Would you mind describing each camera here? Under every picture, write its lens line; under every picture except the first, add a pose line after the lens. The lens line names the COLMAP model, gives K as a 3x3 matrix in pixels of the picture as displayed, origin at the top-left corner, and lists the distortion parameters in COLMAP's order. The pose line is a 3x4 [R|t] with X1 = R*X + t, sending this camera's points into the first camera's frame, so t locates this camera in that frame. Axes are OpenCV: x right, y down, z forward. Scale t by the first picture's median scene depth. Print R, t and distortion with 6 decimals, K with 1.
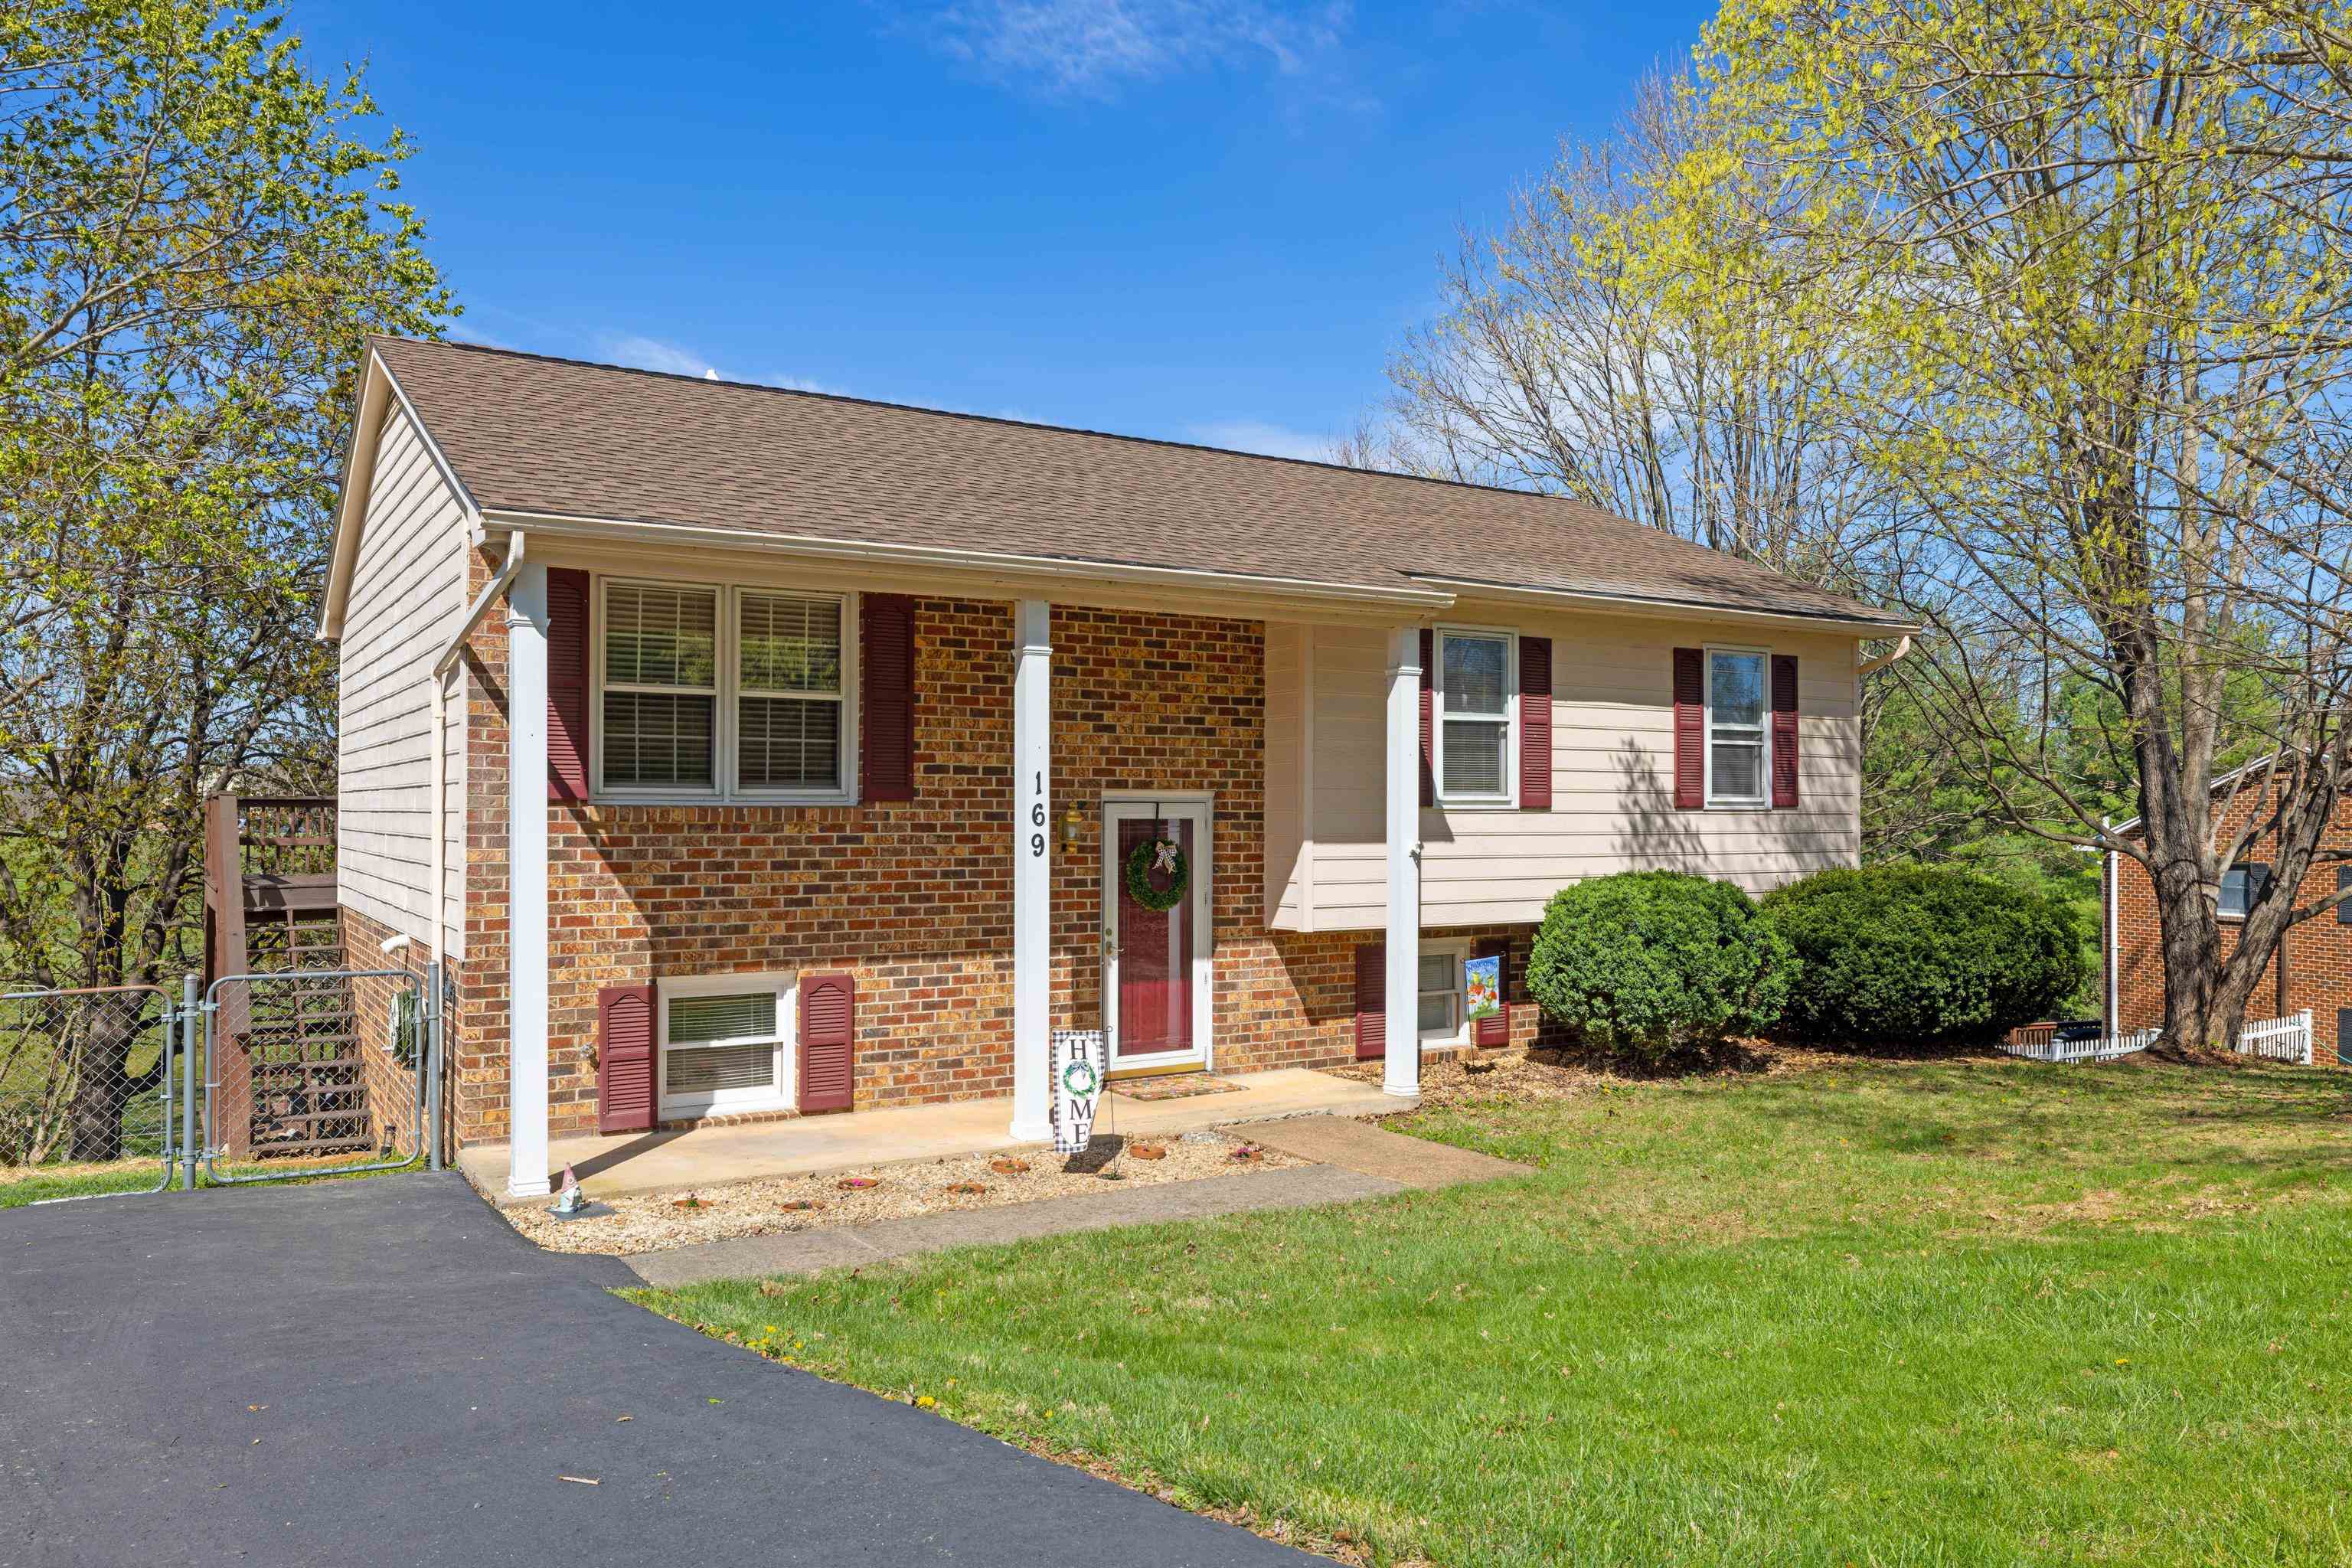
lens RADIAL K [[1670.1, 0, 1181.3], [0, 1670.1, 798.6], [0, 0, 1]] dist [0.008671, -0.000071]
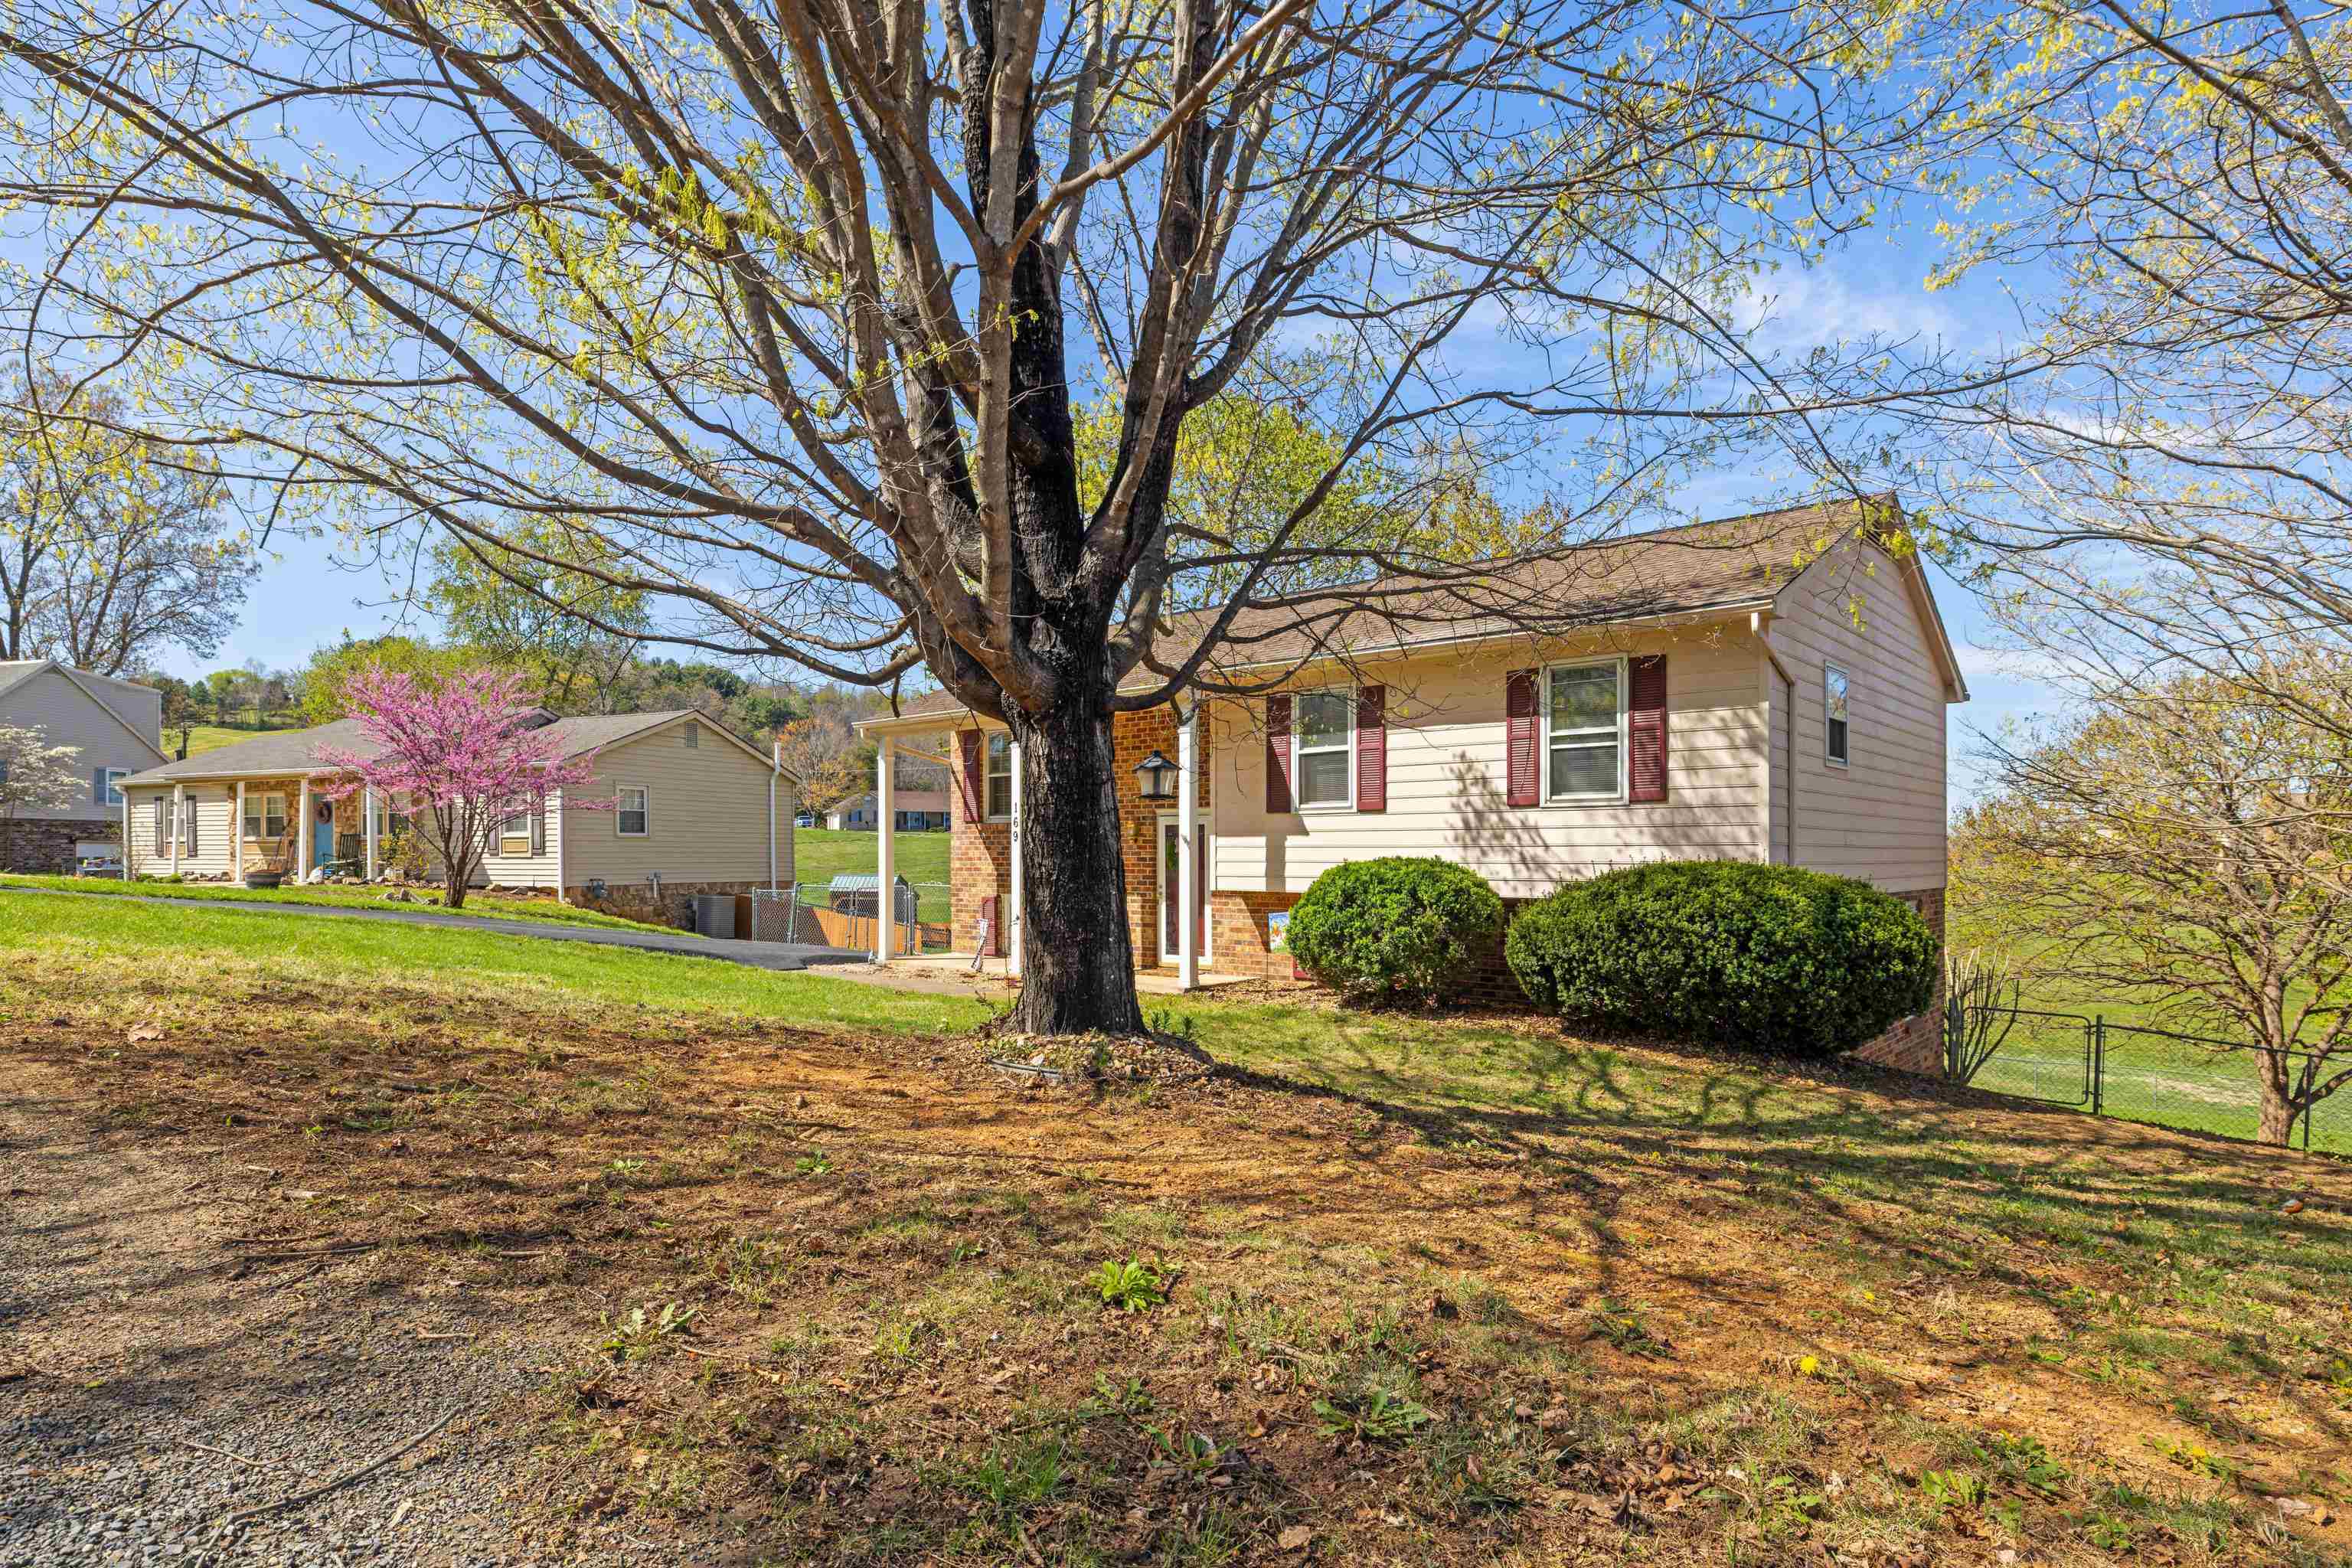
lens RADIAL K [[1267.7, 0, 1179.7], [0, 1267.7, 859.4], [0, 0, 1]] dist [0.002610, -0.000128]
pose [[0.290650, -0.000240, -0.956829, 1.249537], [0.008697, 0.999959, 0.002391, 0.044763], [0.956790, -0.009016, 0.290640, 0.589006]]
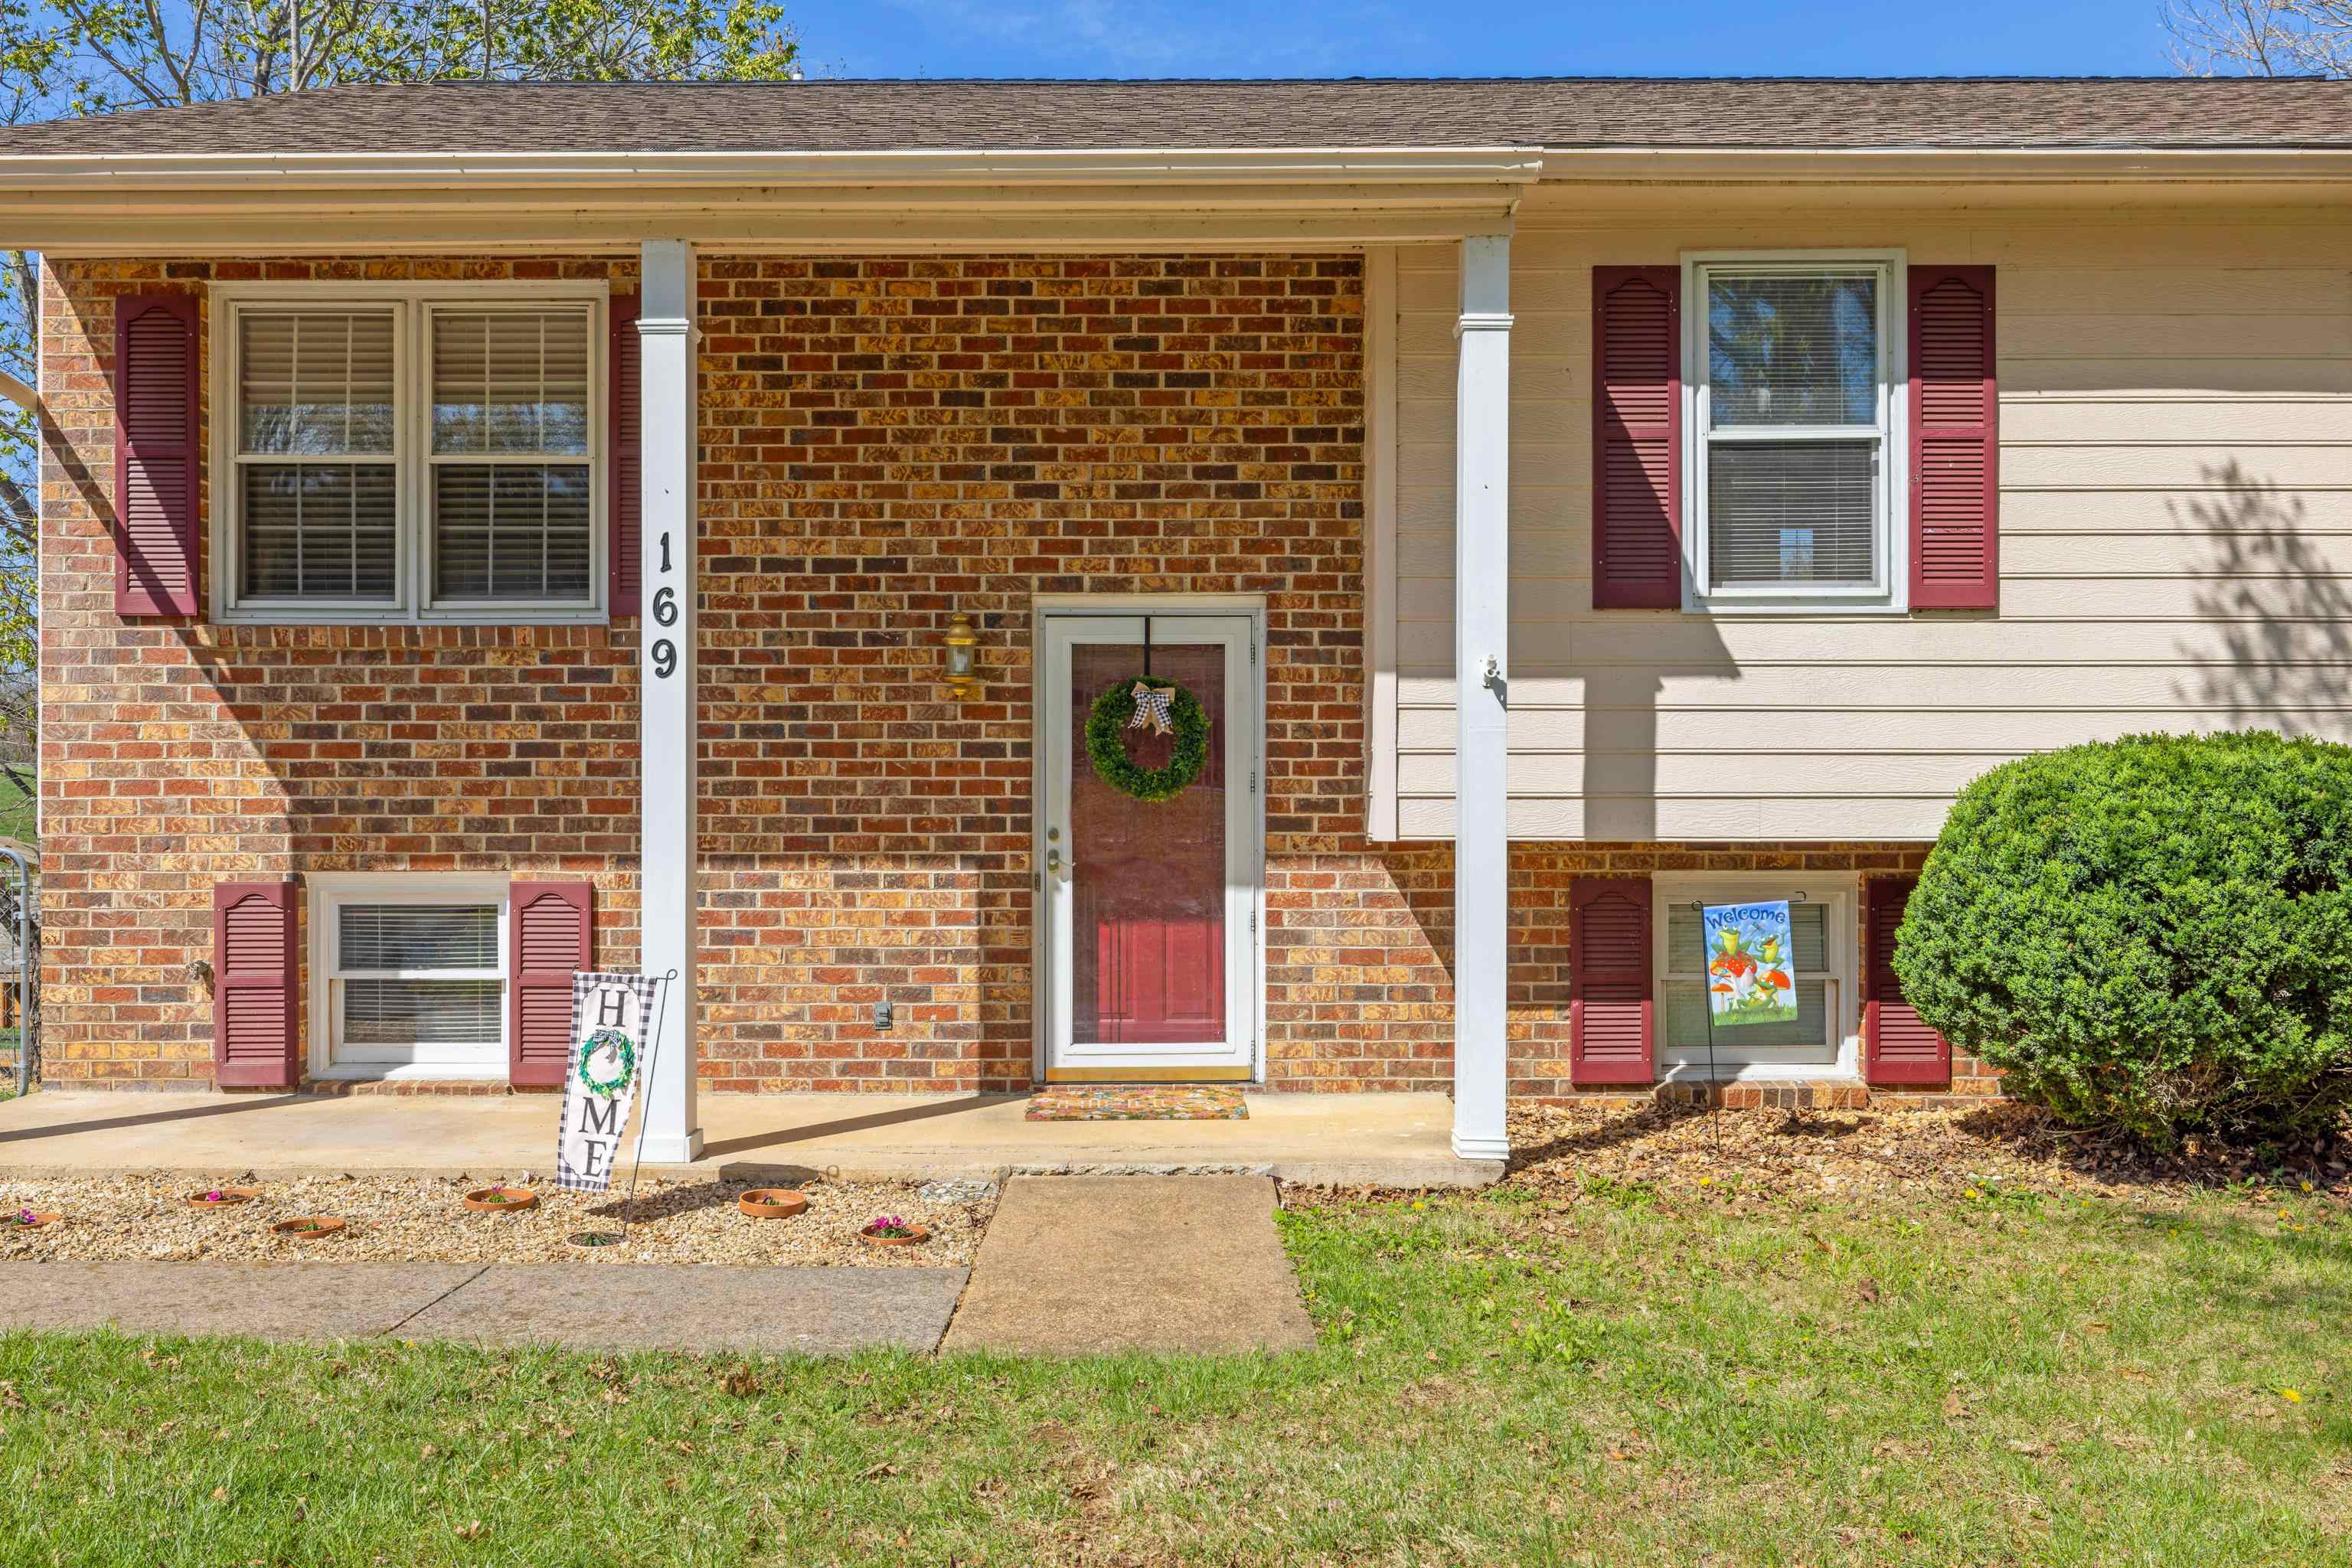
lens RADIAL K [[1893.2, 0, 1174.0], [0, 1893.2, 766.7], [0, 0, 1]] dist [-0.000100, 0.001149]
pose [[0.846892, -0.005288, -0.531738, 0.338225], [0.006941, 0.999975, 0.001111, 0.053355], [0.531719, -0.004632, 0.846908, 0.433222]]
